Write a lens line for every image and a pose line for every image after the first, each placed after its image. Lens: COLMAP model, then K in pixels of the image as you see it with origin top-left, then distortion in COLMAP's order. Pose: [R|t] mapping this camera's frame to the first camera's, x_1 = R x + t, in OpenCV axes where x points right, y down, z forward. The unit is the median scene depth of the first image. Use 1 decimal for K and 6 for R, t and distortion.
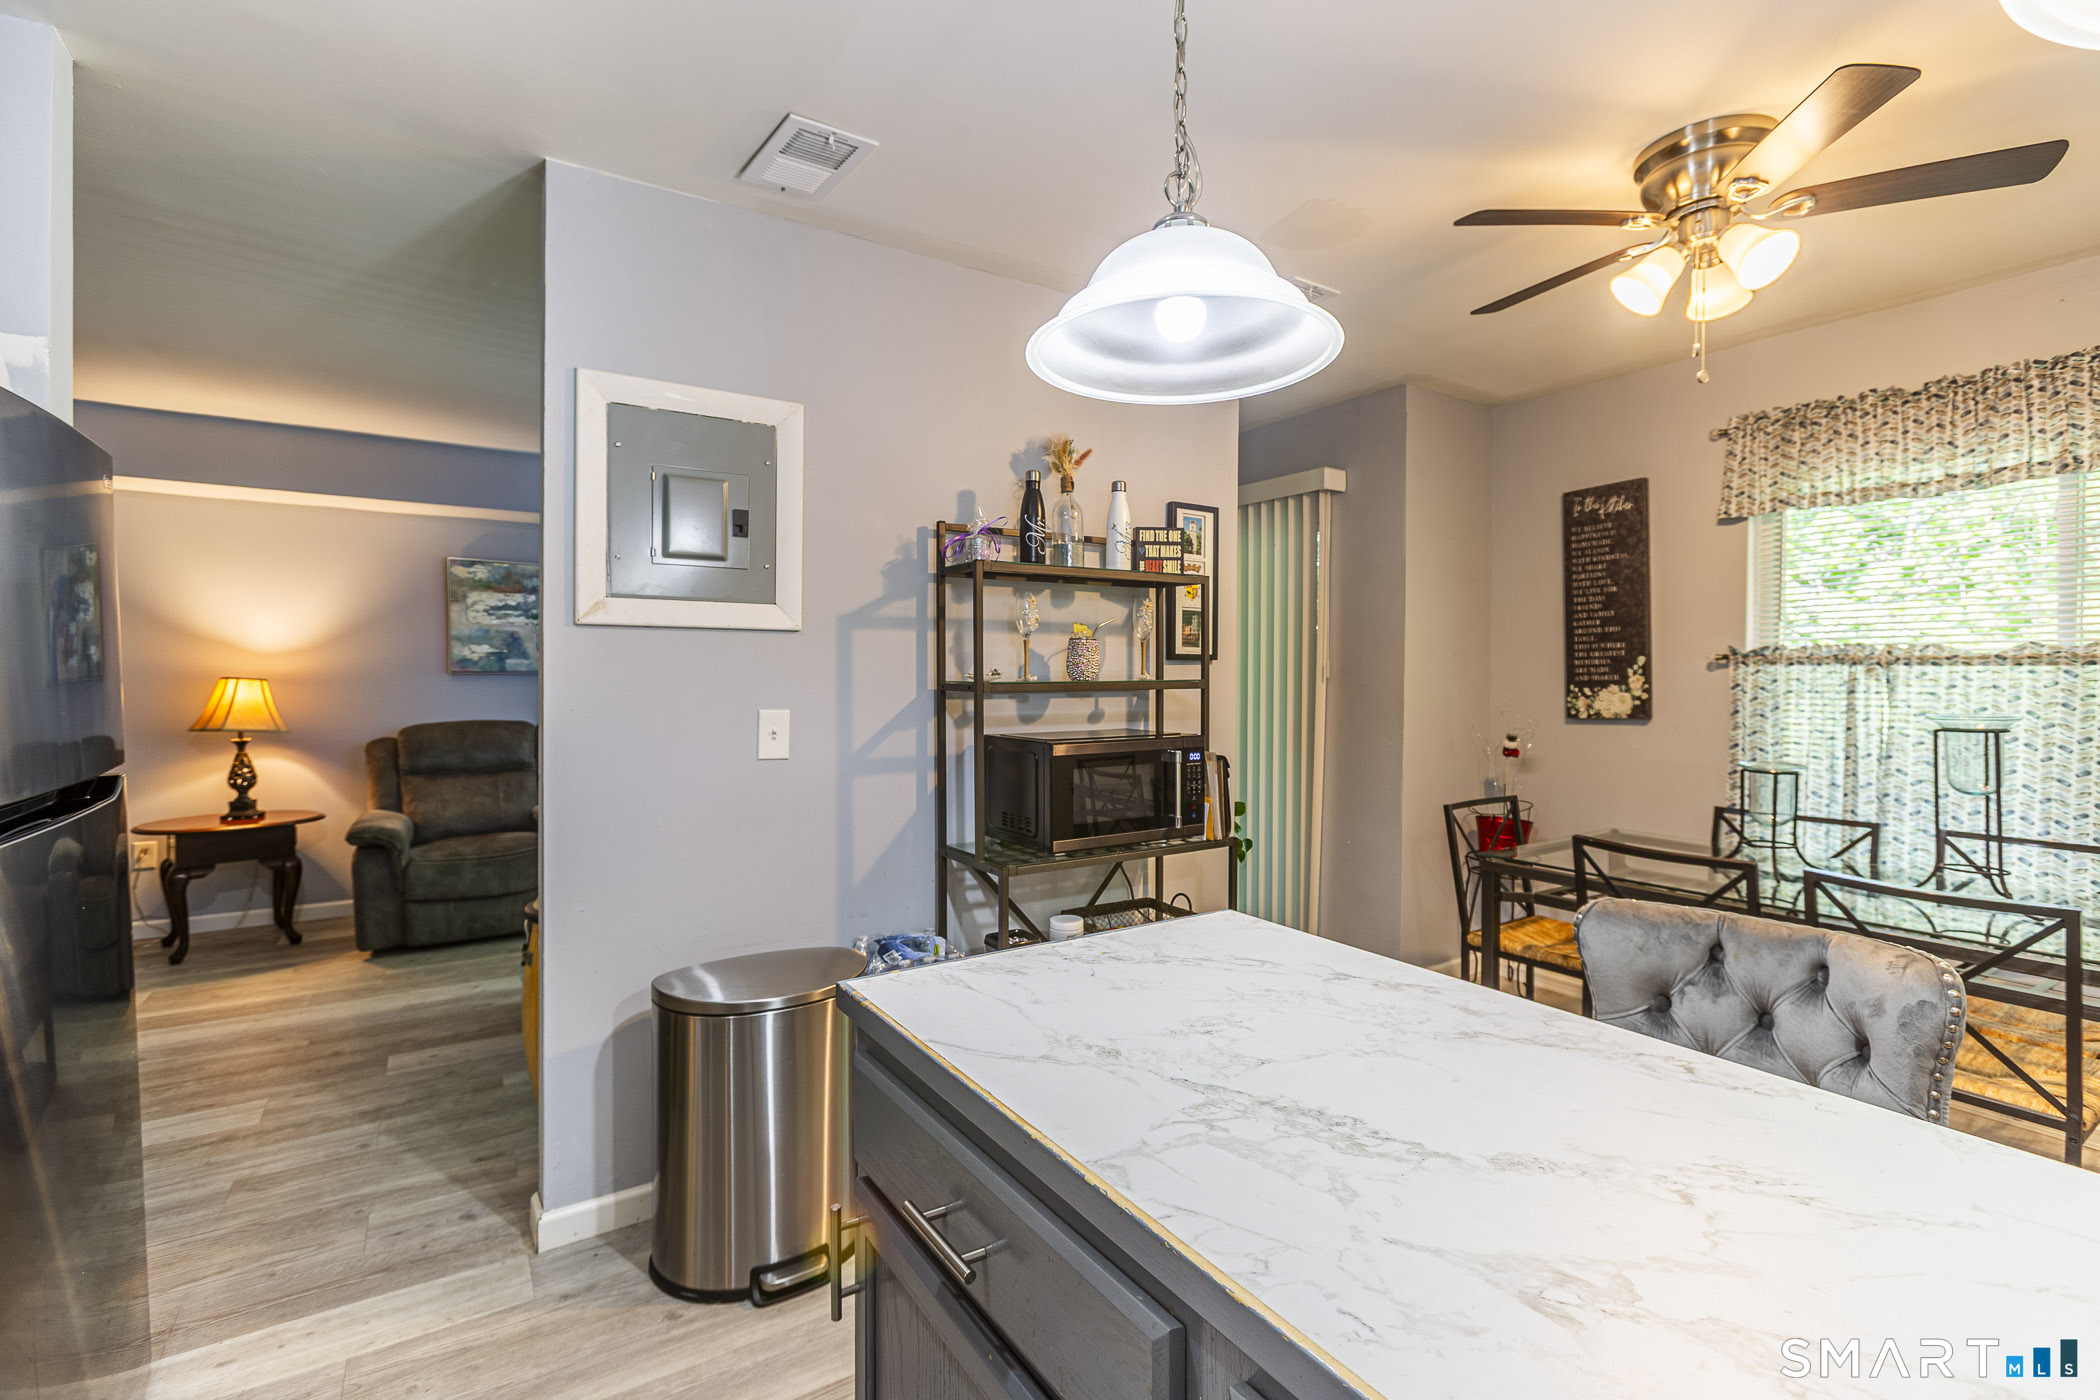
lens RADIAL K [[955.6, 0, 1036.1], [0, 955.6, 686.1], [0, 0, 1]] dist [-0.011970, 0.008791]
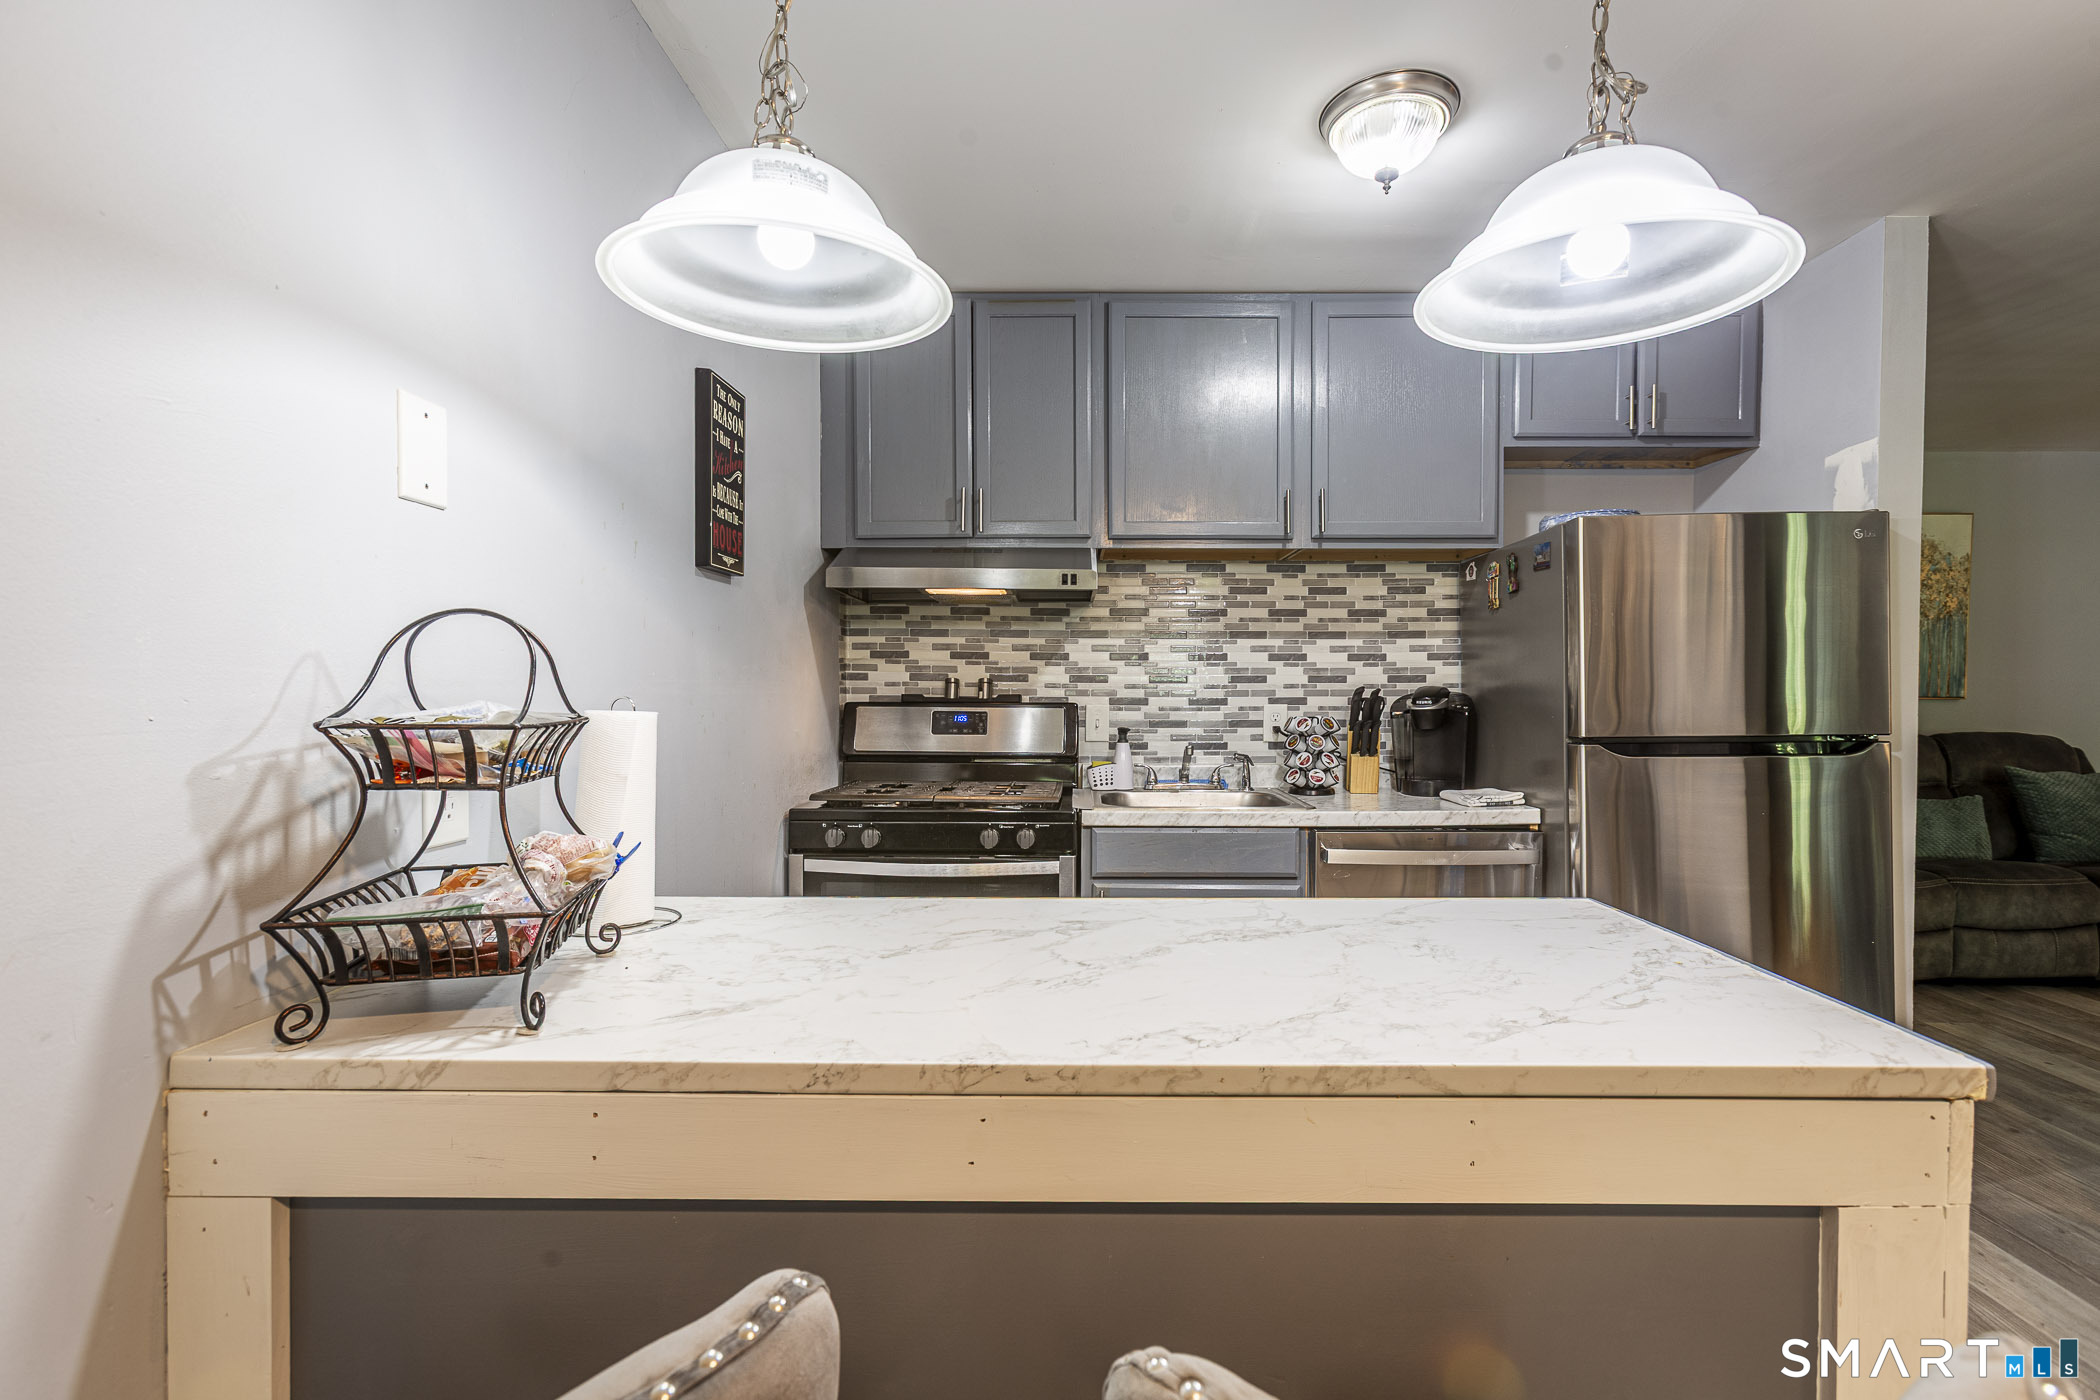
lens RADIAL K [[955.6, 0, 1061.9], [0, 955.6, 716.3], [0, 0, 1]] dist [-0.011970, 0.008791]
pose [[-0.545818, 0.027163, -0.837463, 0.470326], [-0.016260, 0.998943, 0.042998, 0.009967], [0.837746, 0.037086, -0.544799, 0.422559]]
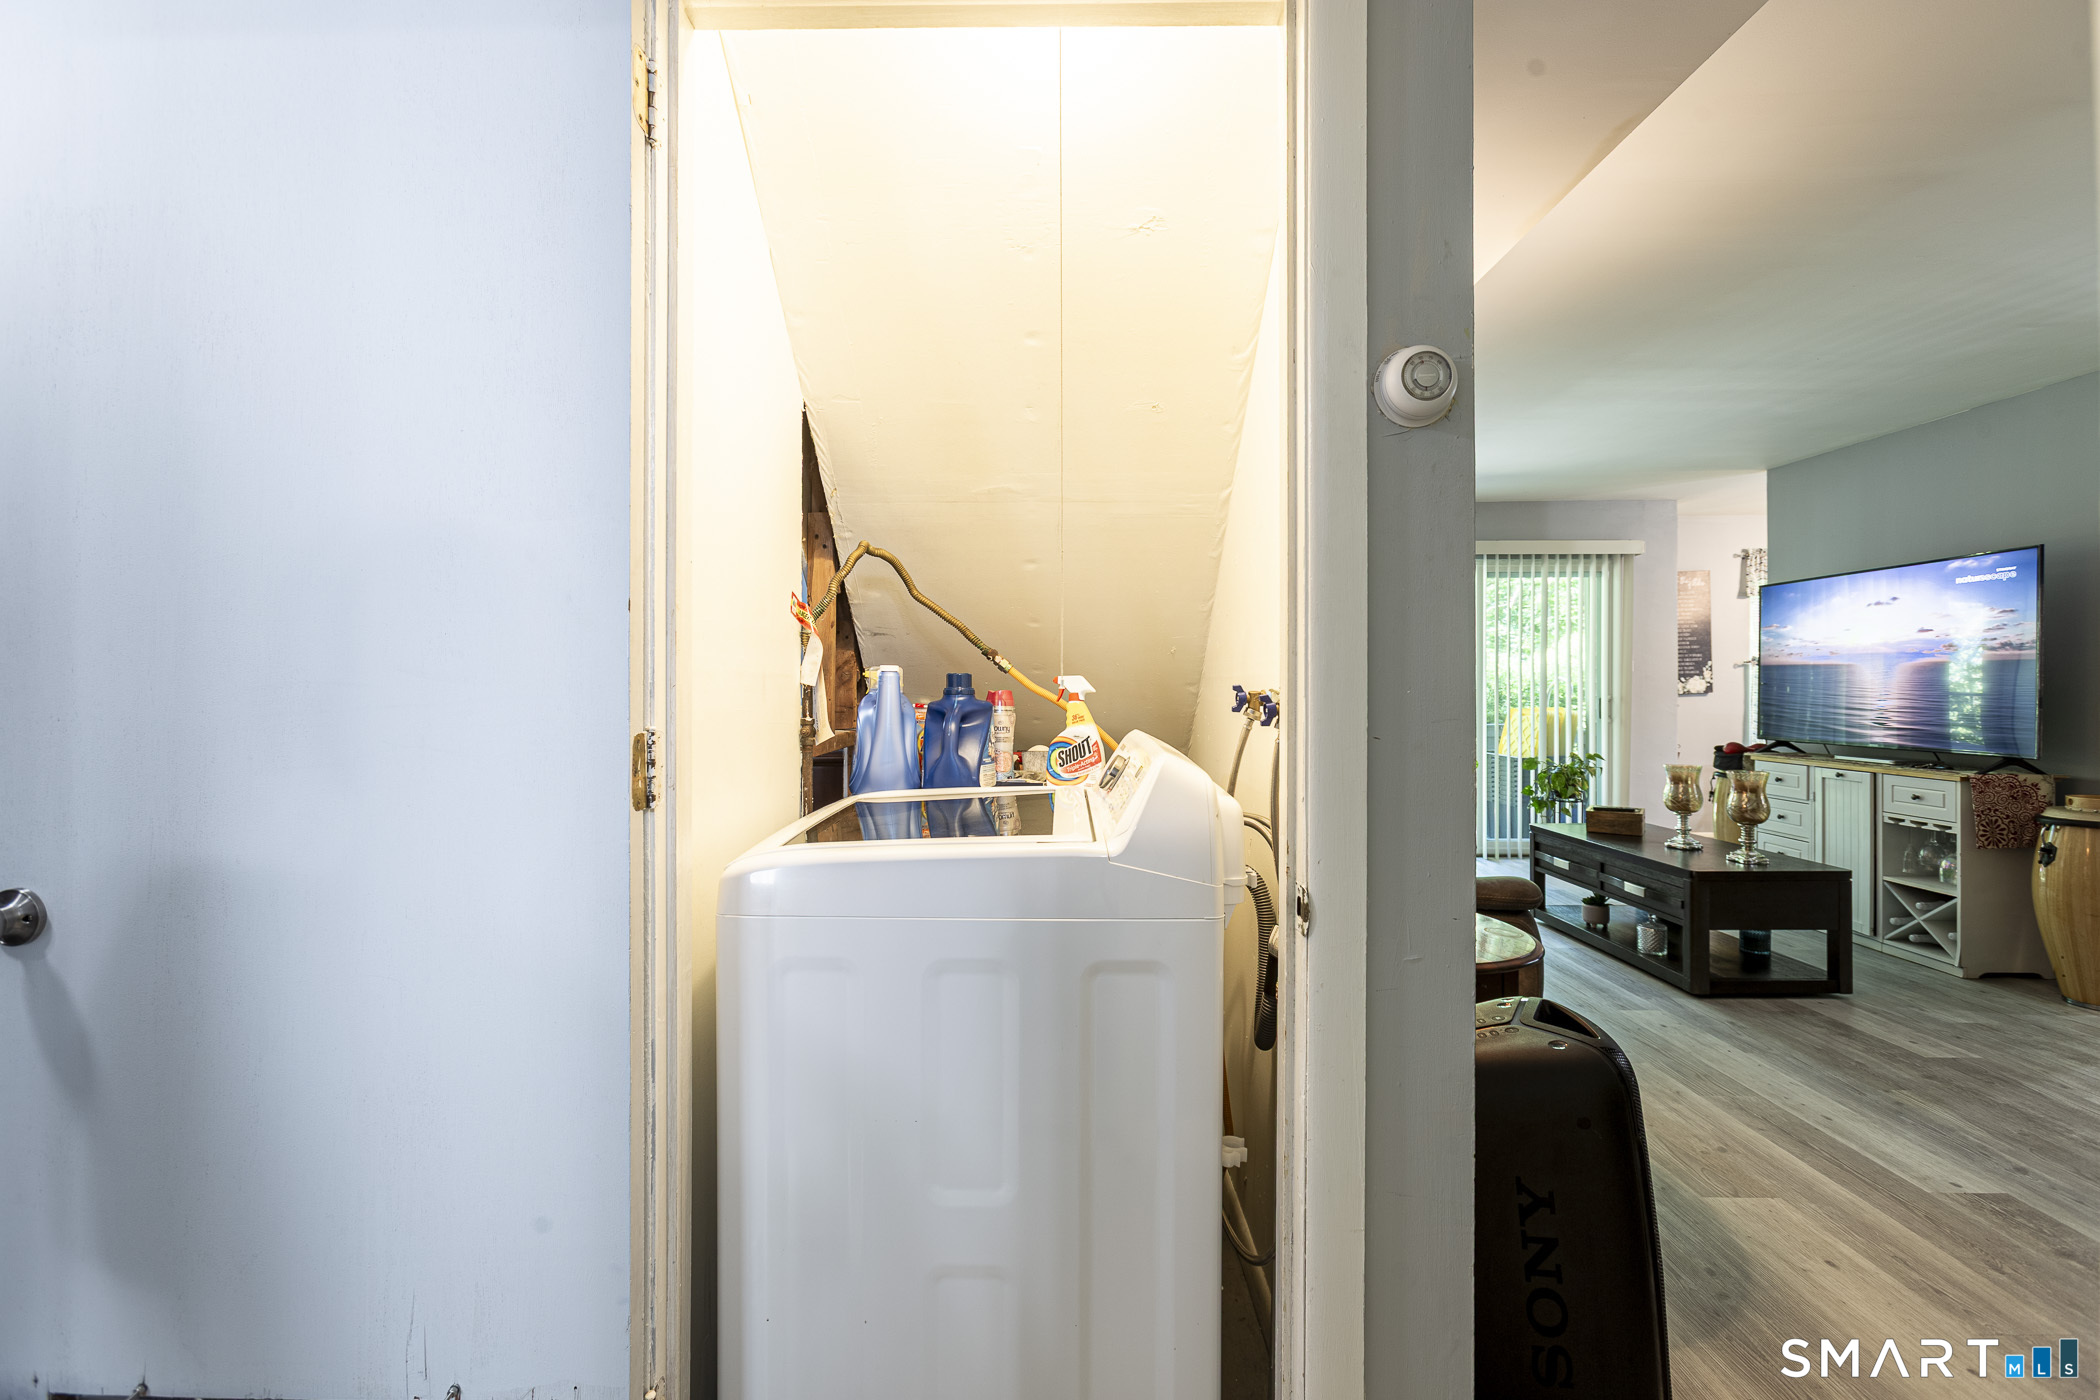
lens RADIAL K [[955.6, 0, 1022.0], [0, 955.6, 679.8], [0, 0, 1]] dist [-0.011970, 0.008791]
pose [[0.542546, 0.001385, 0.840025, -2.130979], [0.016365, 0.999791, -0.012219, 0.010025], [-0.839867, 0.020376, 0.542410, 1.335034]]
